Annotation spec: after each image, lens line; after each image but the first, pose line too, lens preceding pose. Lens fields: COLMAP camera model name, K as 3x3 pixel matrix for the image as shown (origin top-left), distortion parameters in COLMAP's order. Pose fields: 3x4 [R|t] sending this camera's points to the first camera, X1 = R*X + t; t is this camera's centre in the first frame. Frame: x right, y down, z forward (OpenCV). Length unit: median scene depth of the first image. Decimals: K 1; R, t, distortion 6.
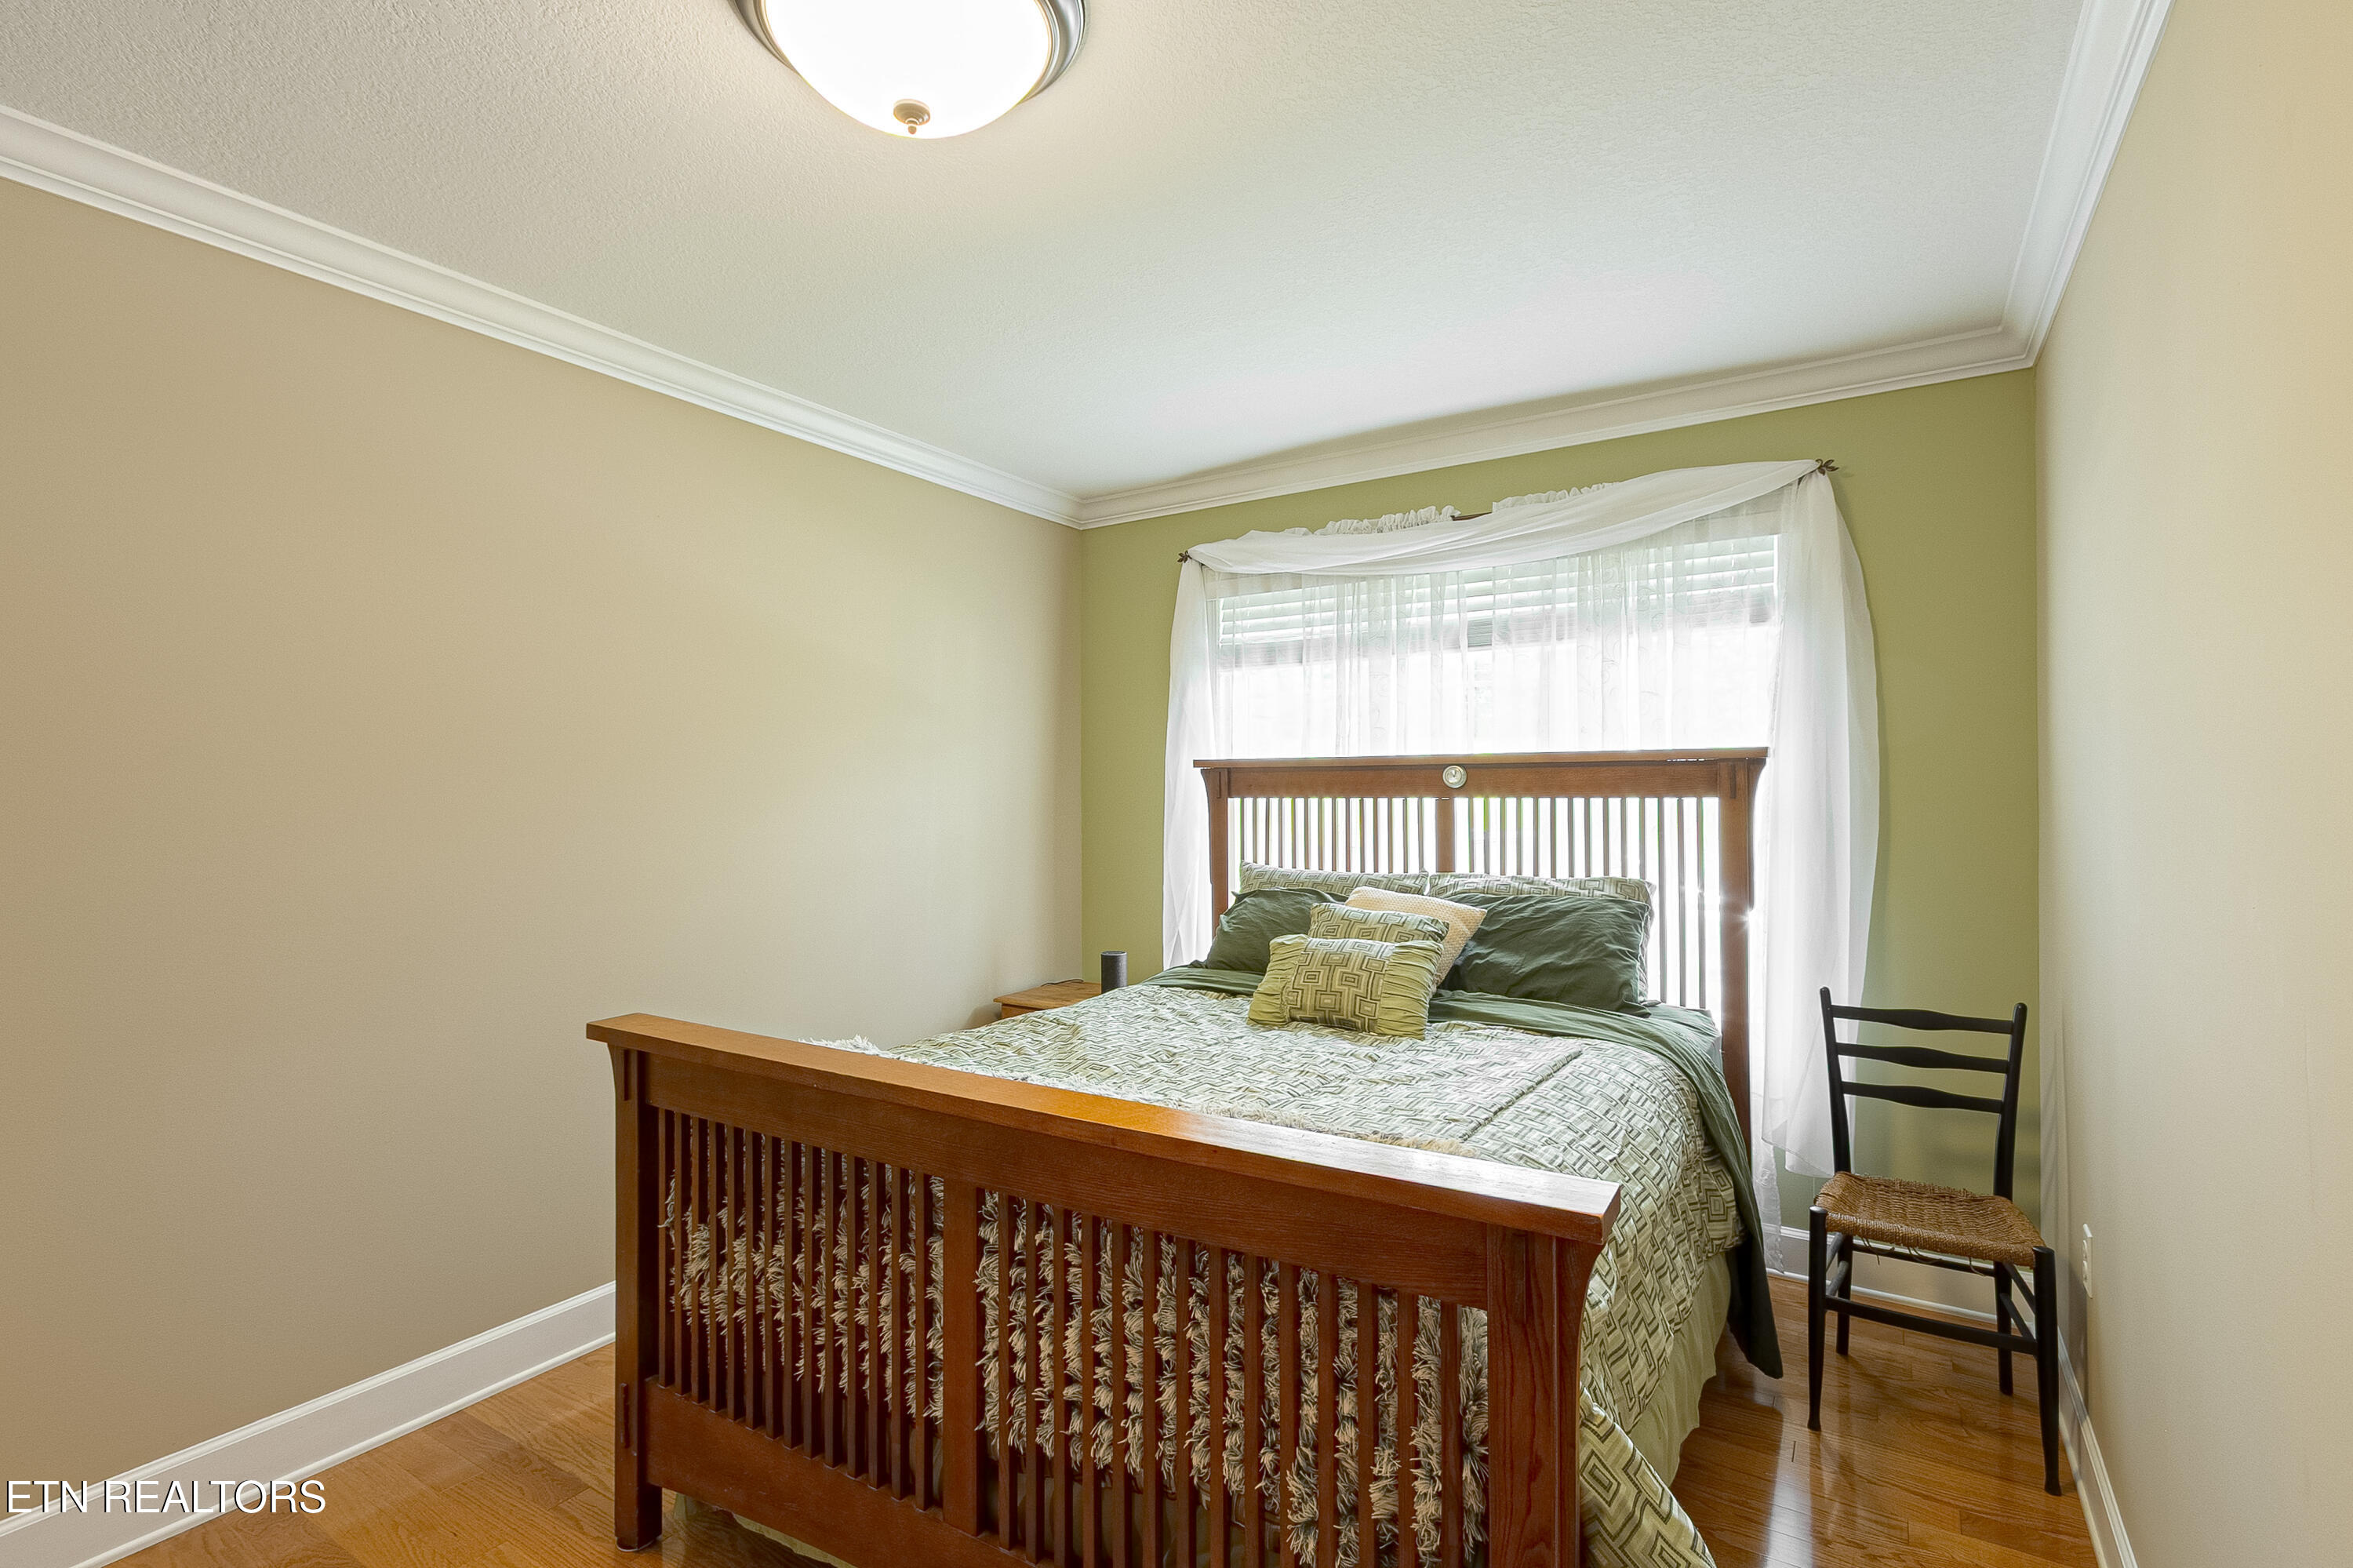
lens RADIAL K [[1103.1, 0, 1178.0], [0, 1103.1, 791.9], [0, 0, 1]] dist [-0.001142, 0.000770]
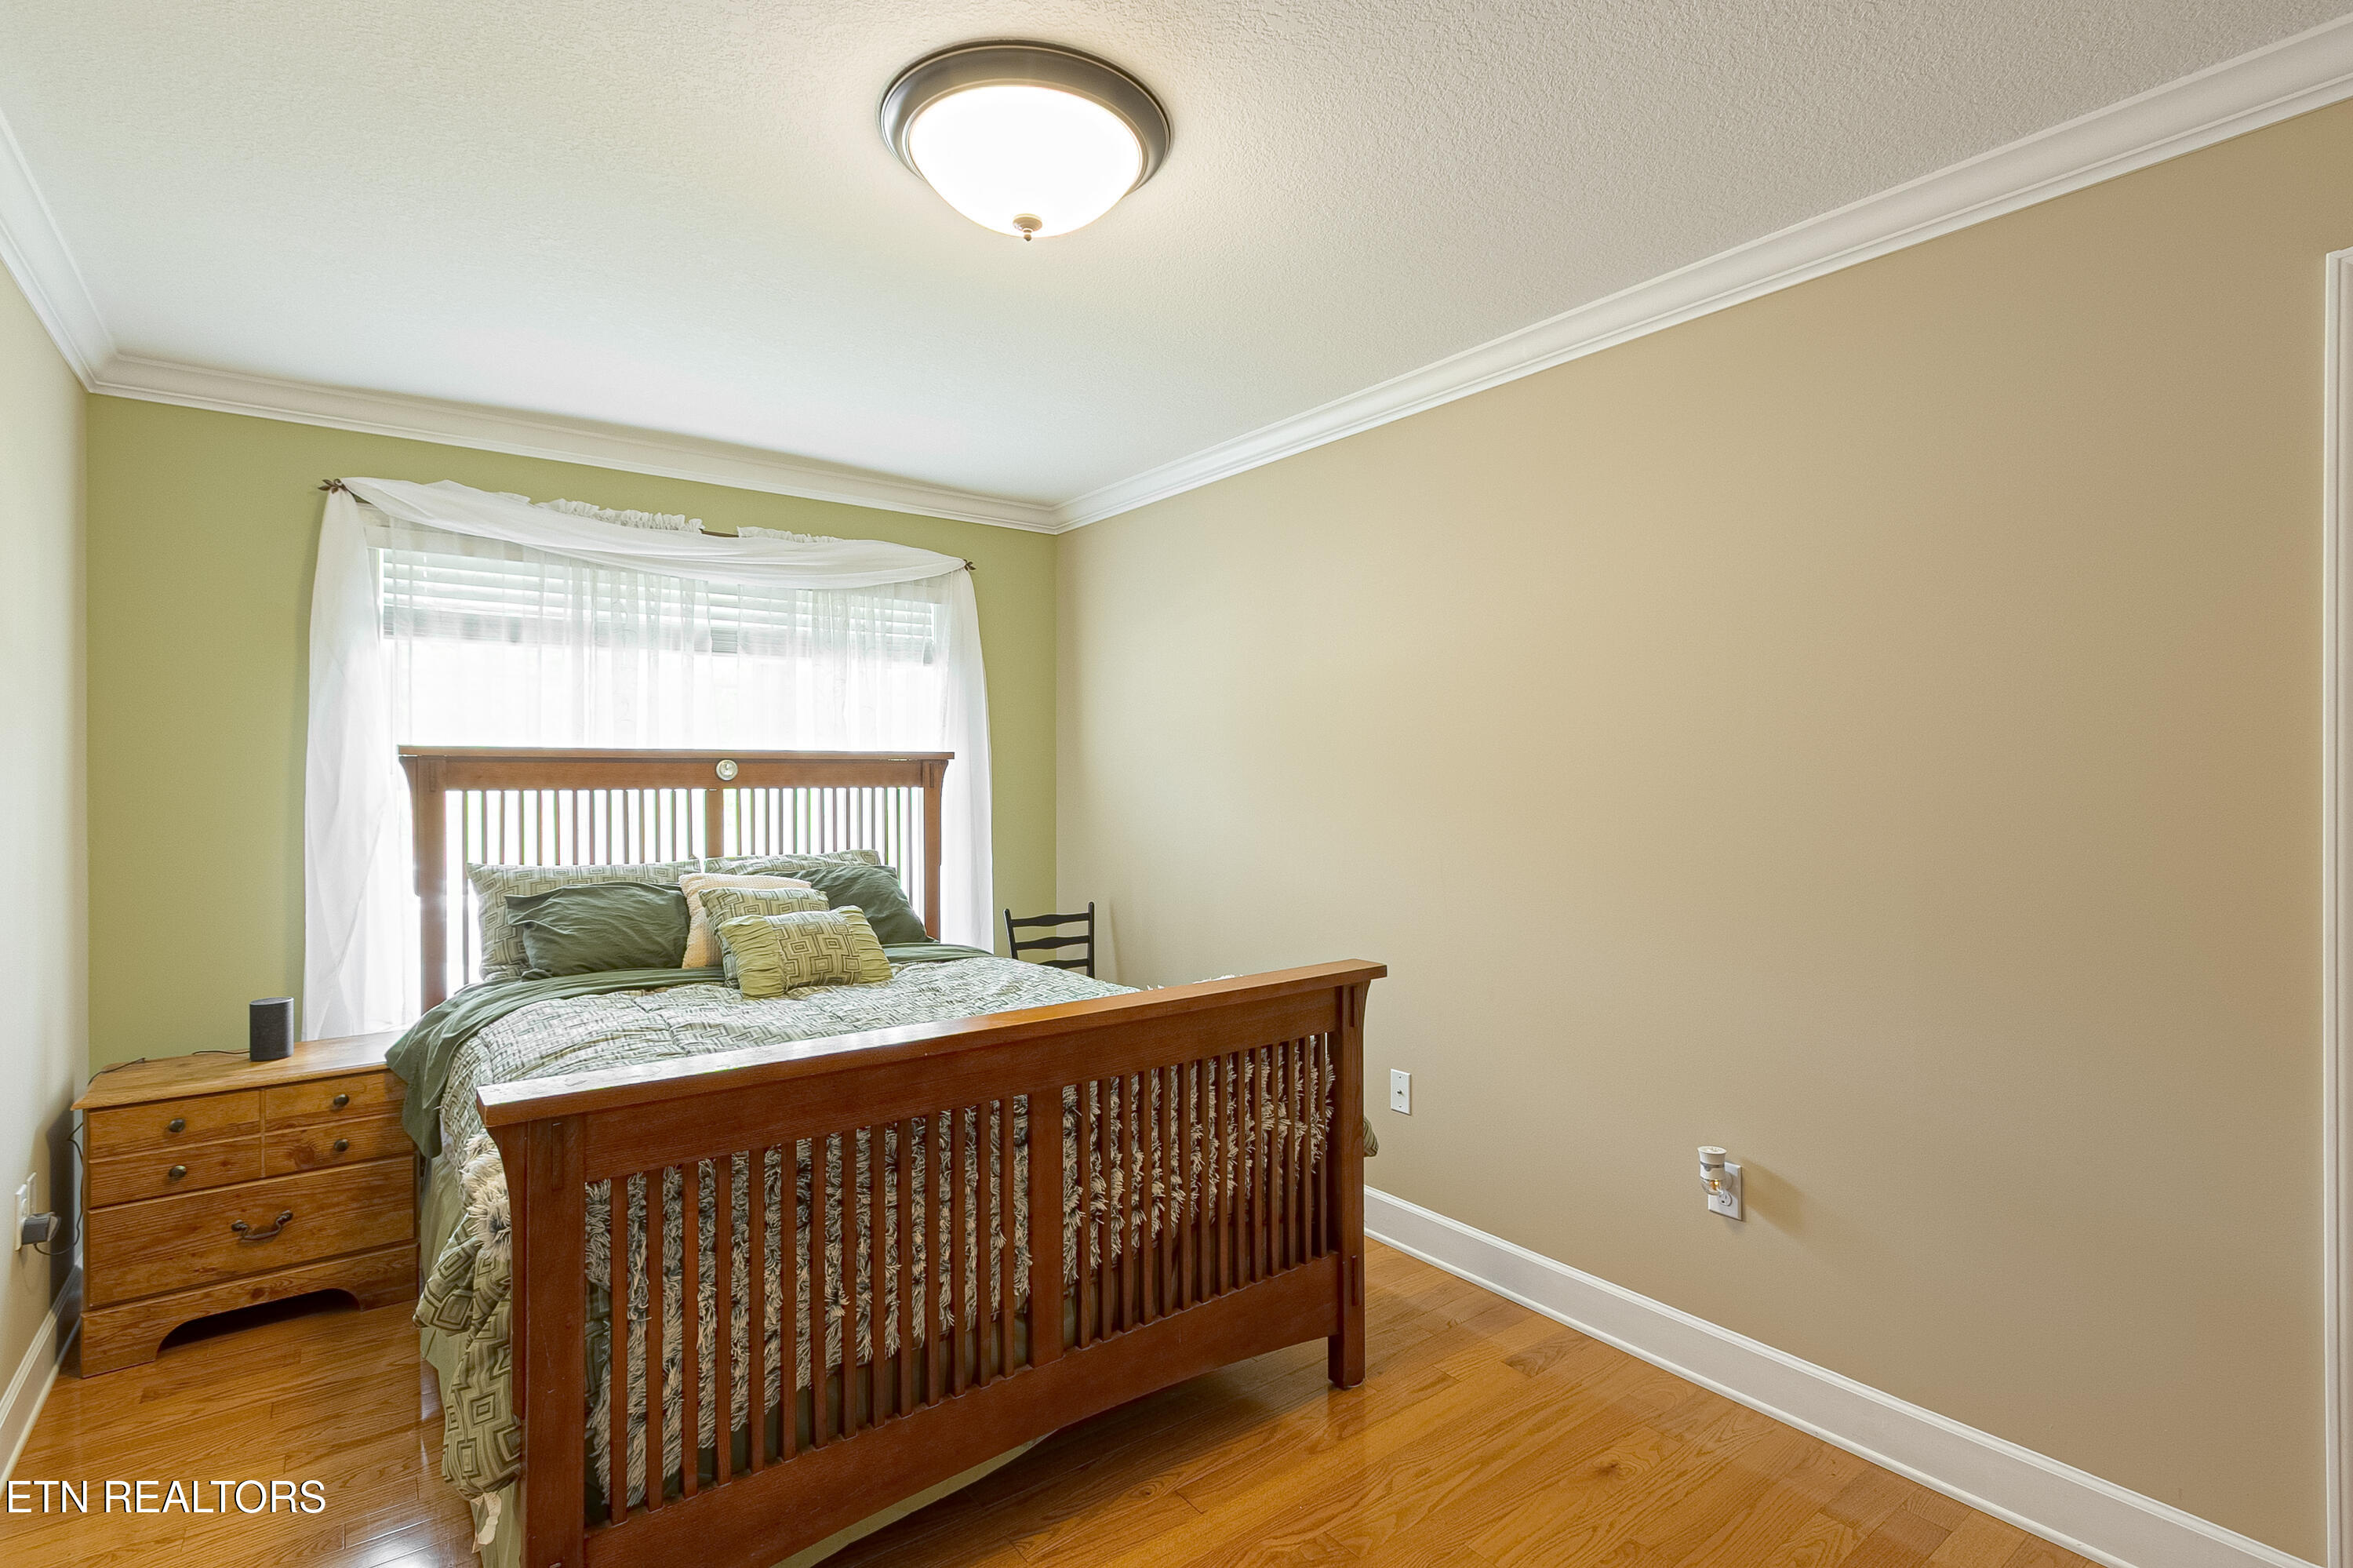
lens RADIAL K [[1103.1, 0, 1185.8], [0, 1103.1, 774.9], [0, 0, 1]] dist [-0.001142, 0.000770]
pose [[0.329247, 0.006259, 0.944223, -0.635169], [0.002964, 0.999966, -0.007662, 0.000999], [-0.944239, 0.005321, 0.329218, 0.200744]]
